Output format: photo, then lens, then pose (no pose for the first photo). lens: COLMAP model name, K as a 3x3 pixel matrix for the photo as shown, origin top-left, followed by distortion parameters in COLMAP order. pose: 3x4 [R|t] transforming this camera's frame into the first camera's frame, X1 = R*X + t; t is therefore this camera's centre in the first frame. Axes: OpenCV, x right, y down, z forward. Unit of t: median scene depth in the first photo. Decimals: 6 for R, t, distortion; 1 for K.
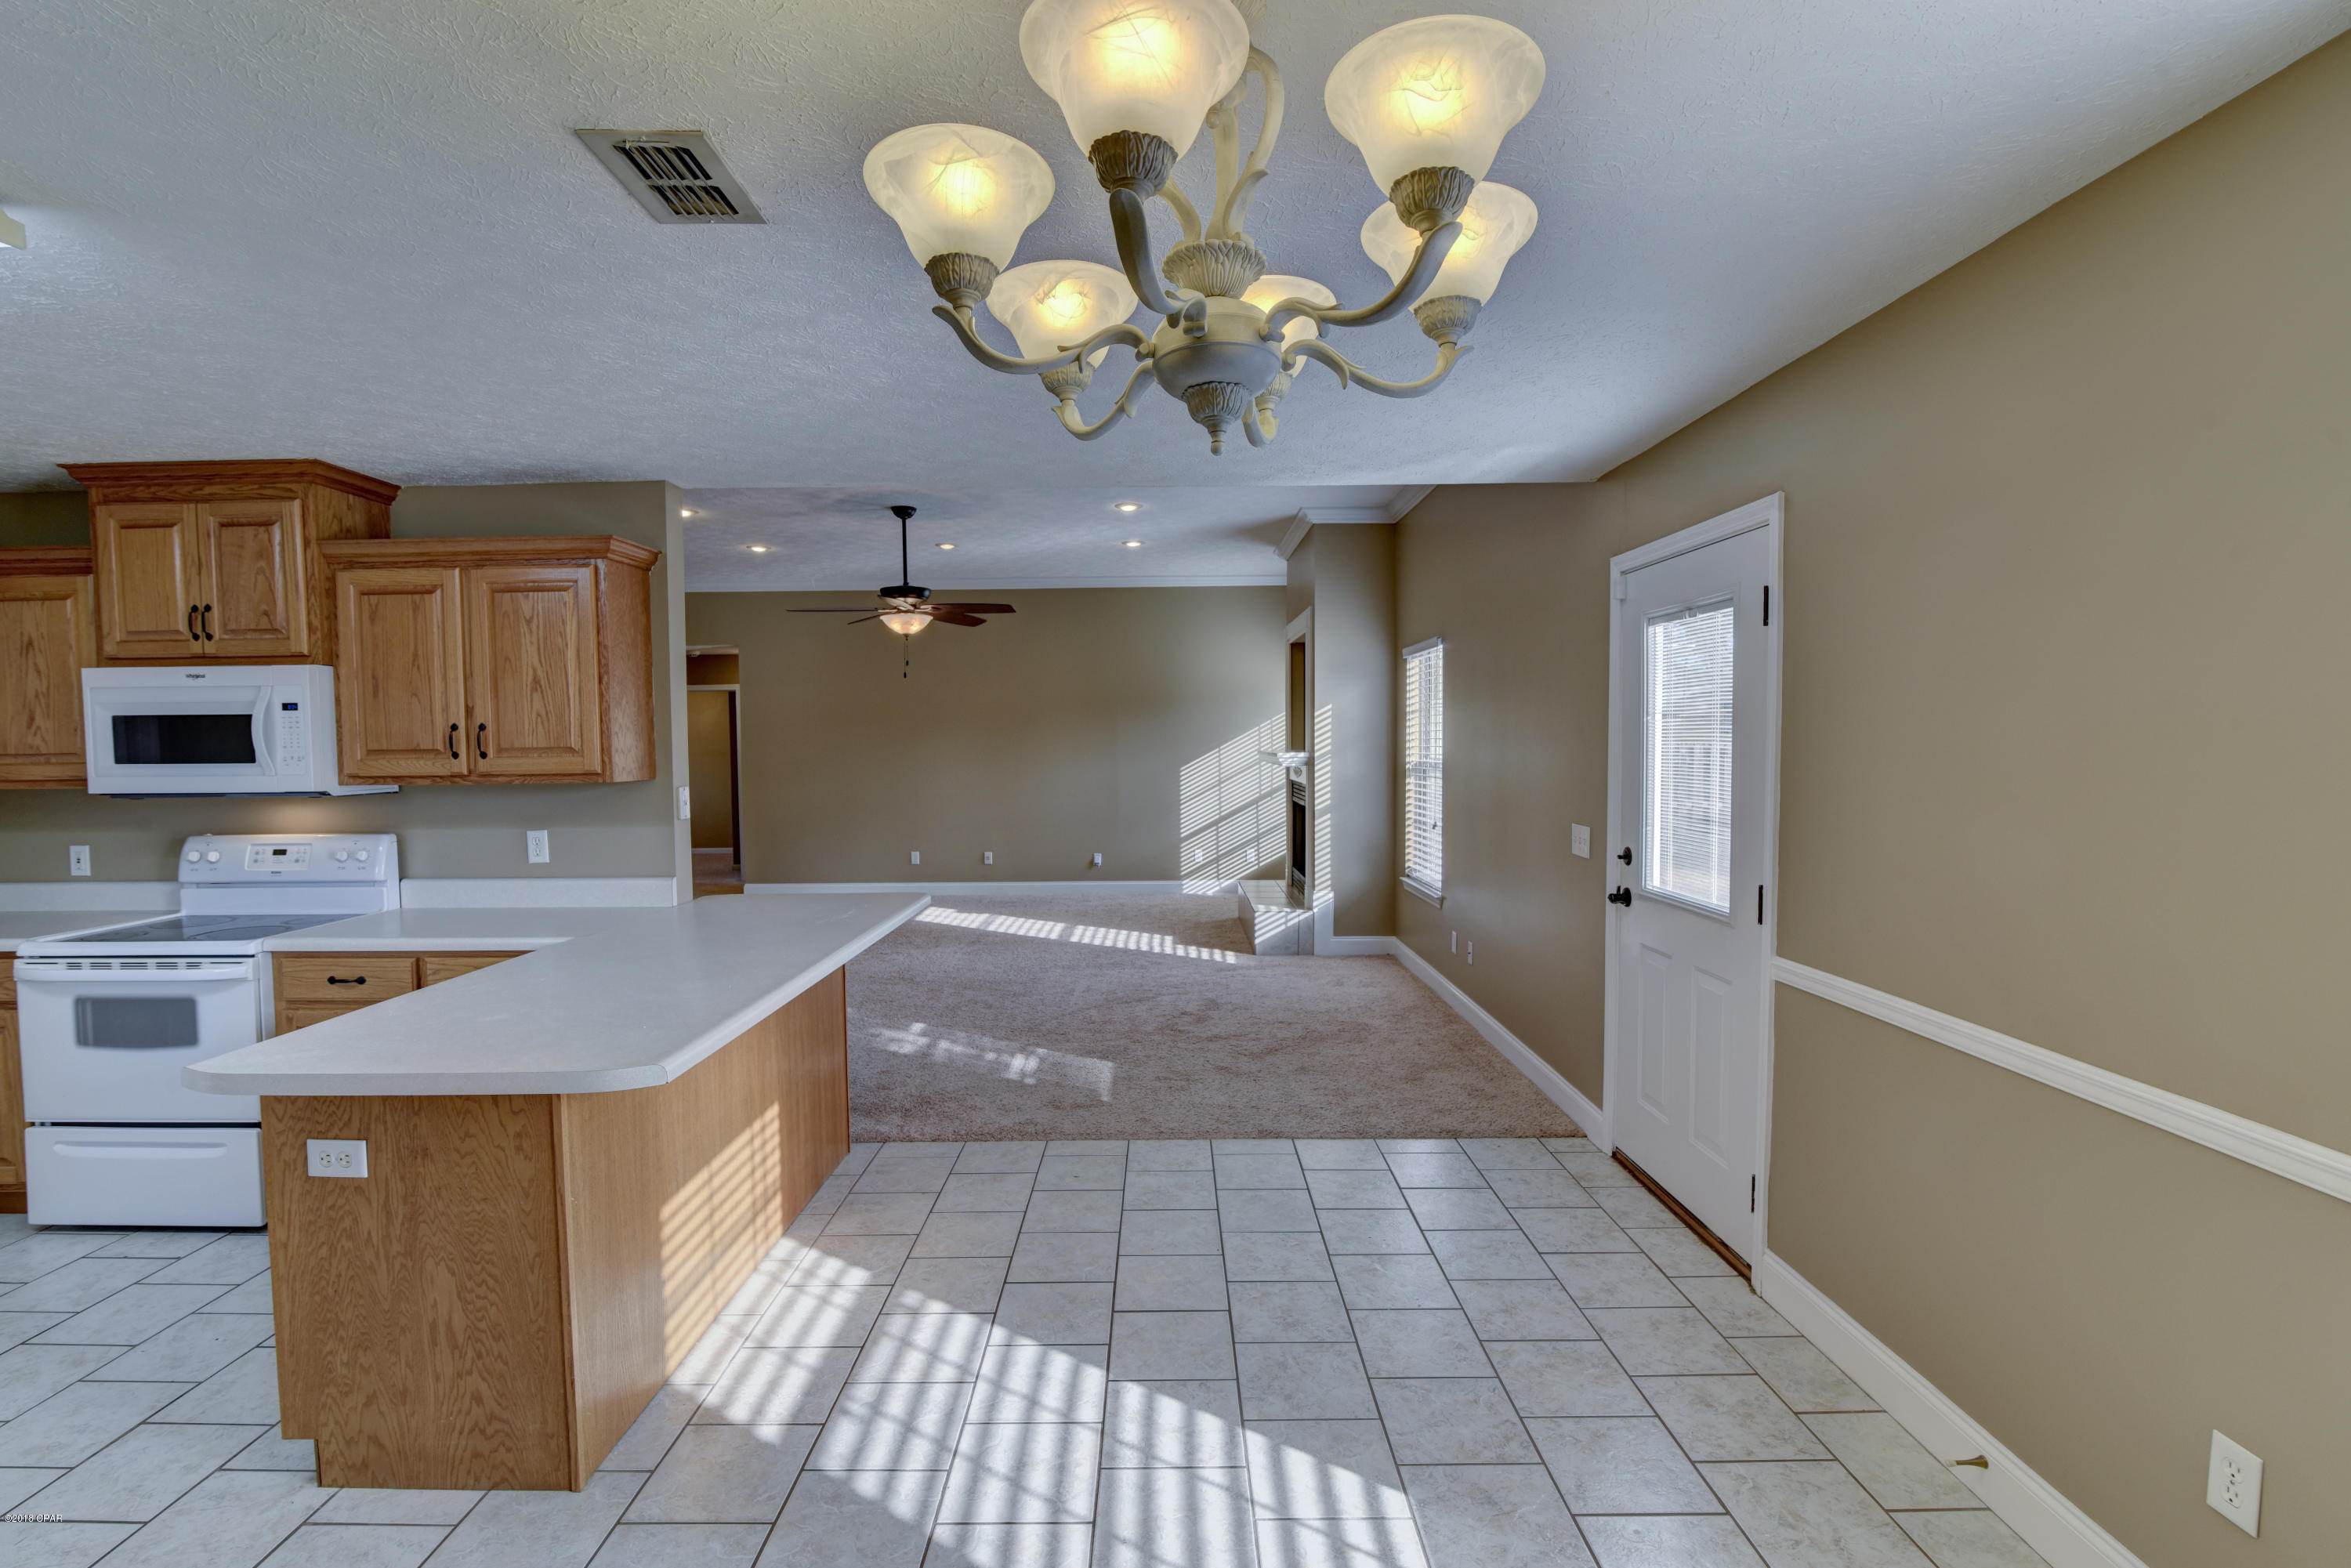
lens RADIAL K [[1080.8, 0, 1175.5], [0, 1080.8, 784.0], [0, 0, 1]] dist [-0.012580, -0.000418]
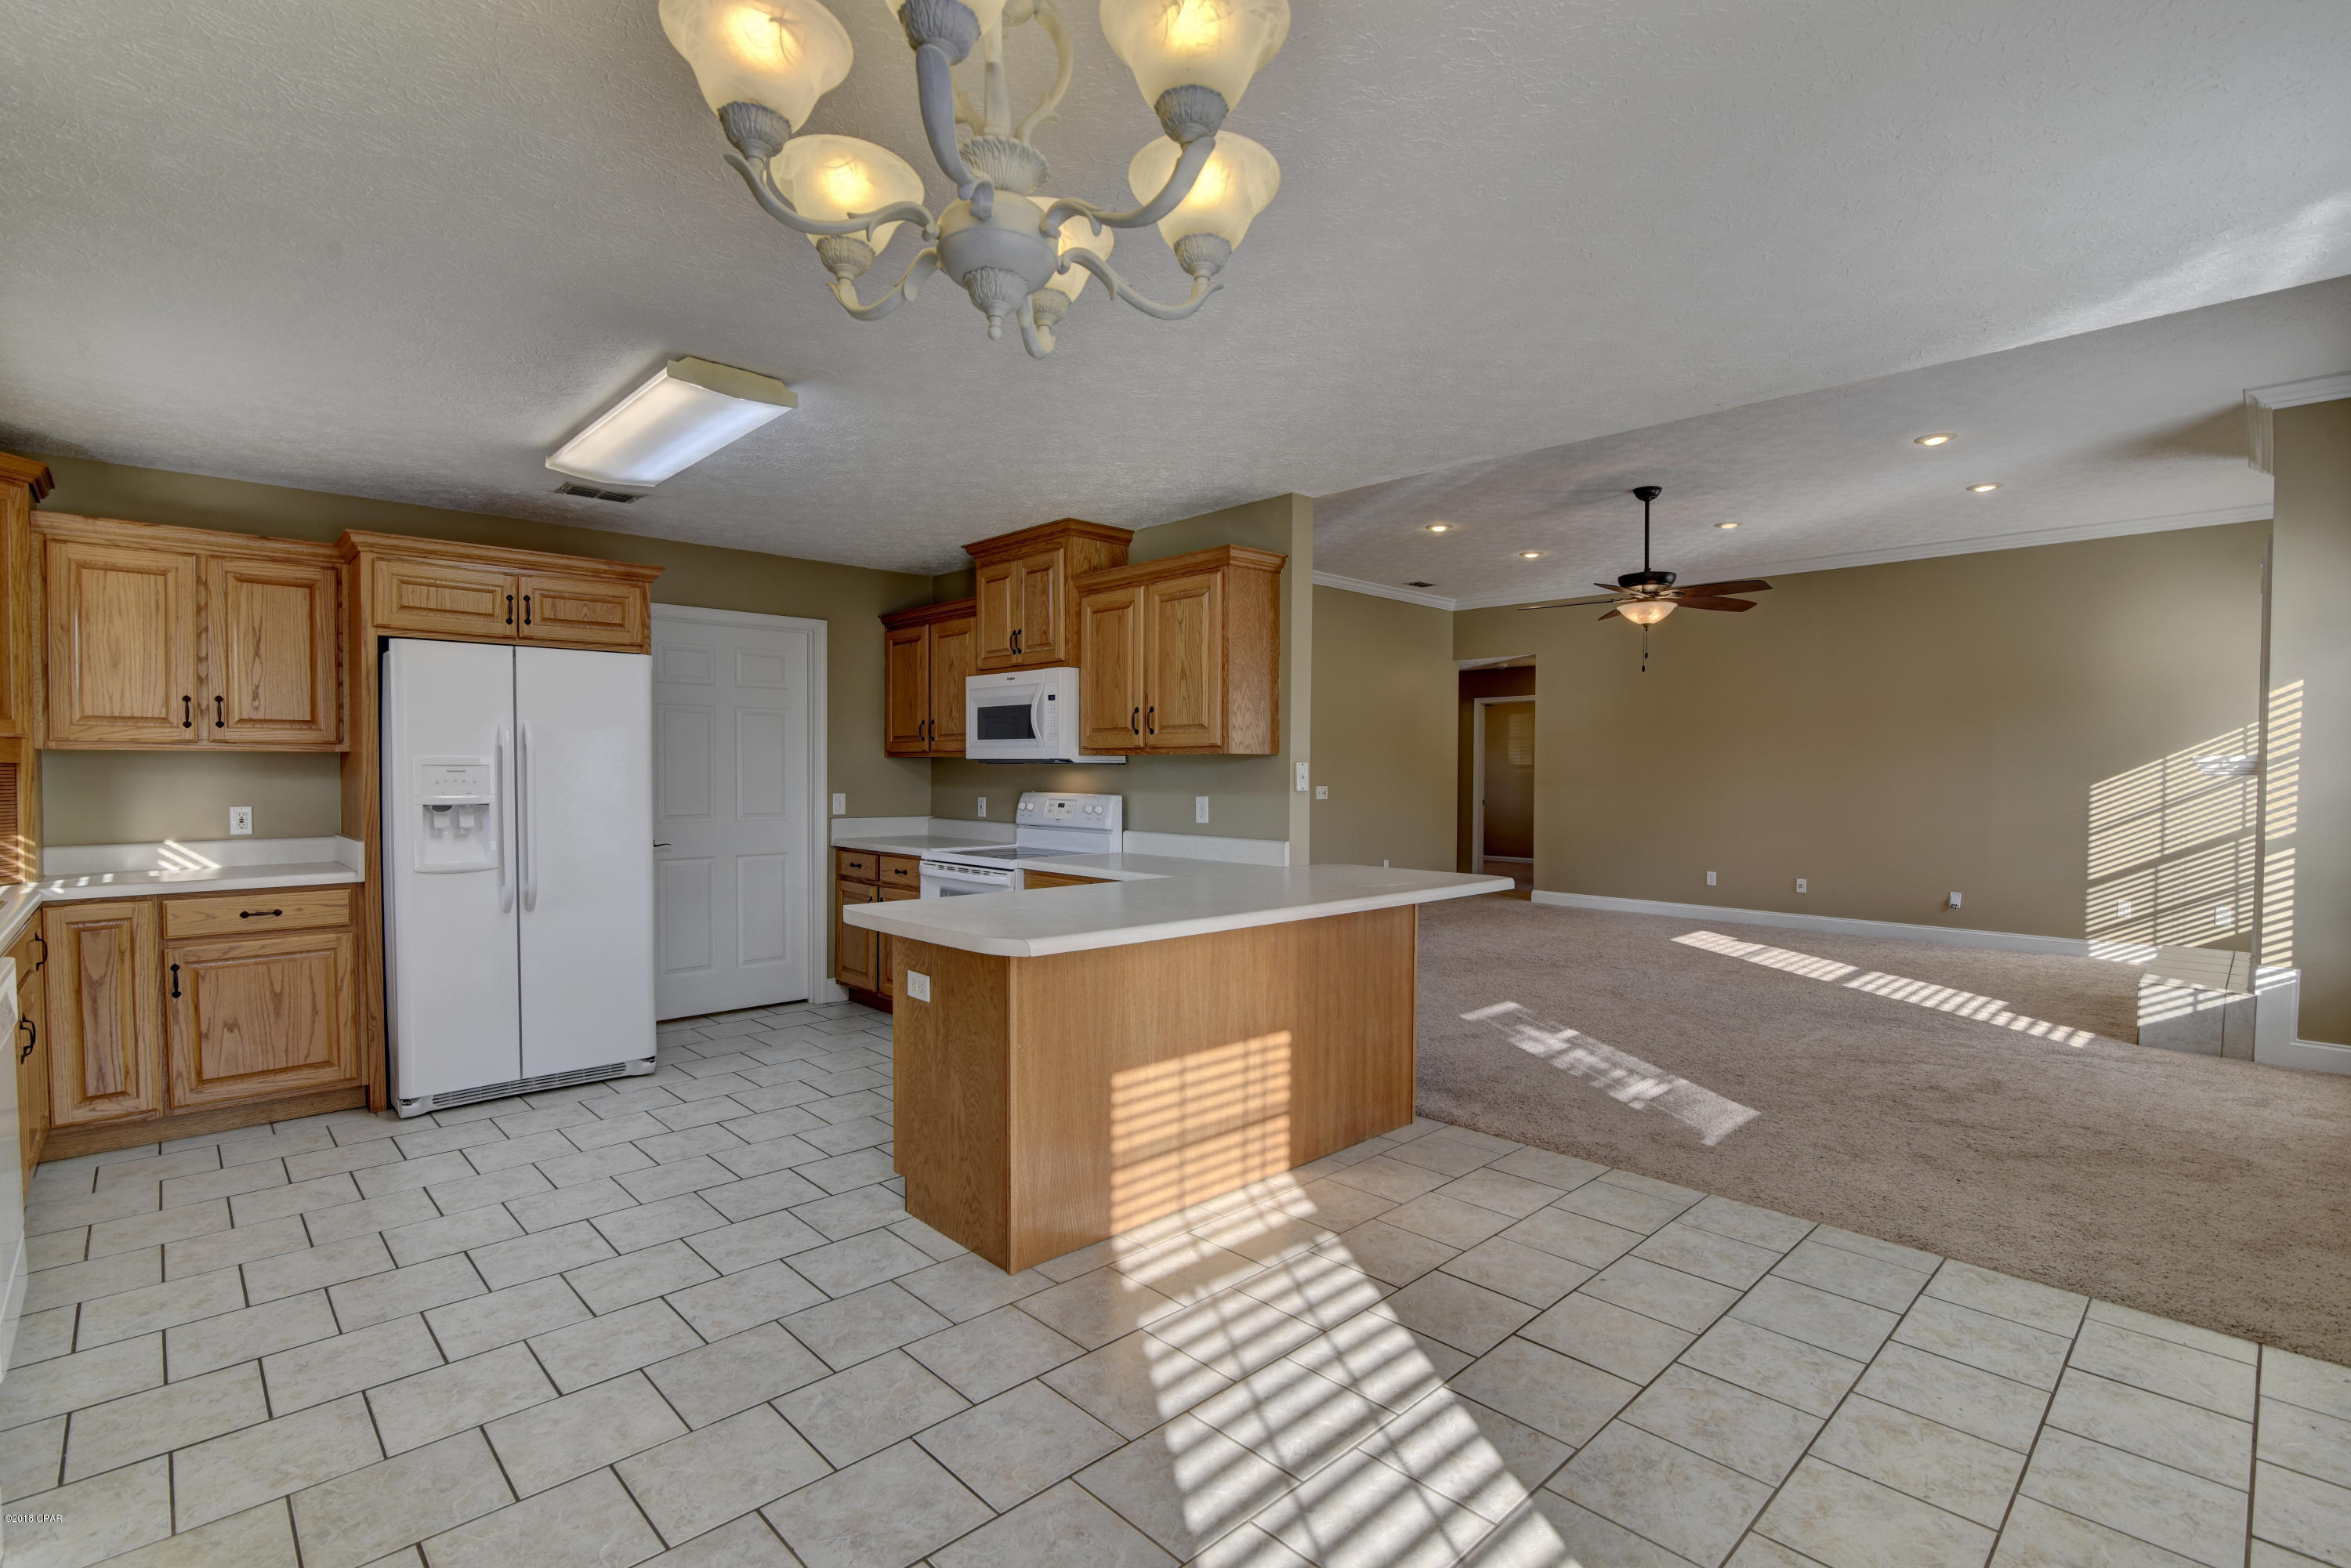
lens RADIAL K [[1102.6, 0, 1175.5], [0, 1102.6, 784.0], [0, 0, 1]] dist [-0.001229, 0.000072]
pose [[0.696293, 0.022784, -0.717396, 0.287827], [-0.040386, 0.999156, -0.007466, 0.040430], [0.716621, 0.034171, 0.696625, 0.109564]]
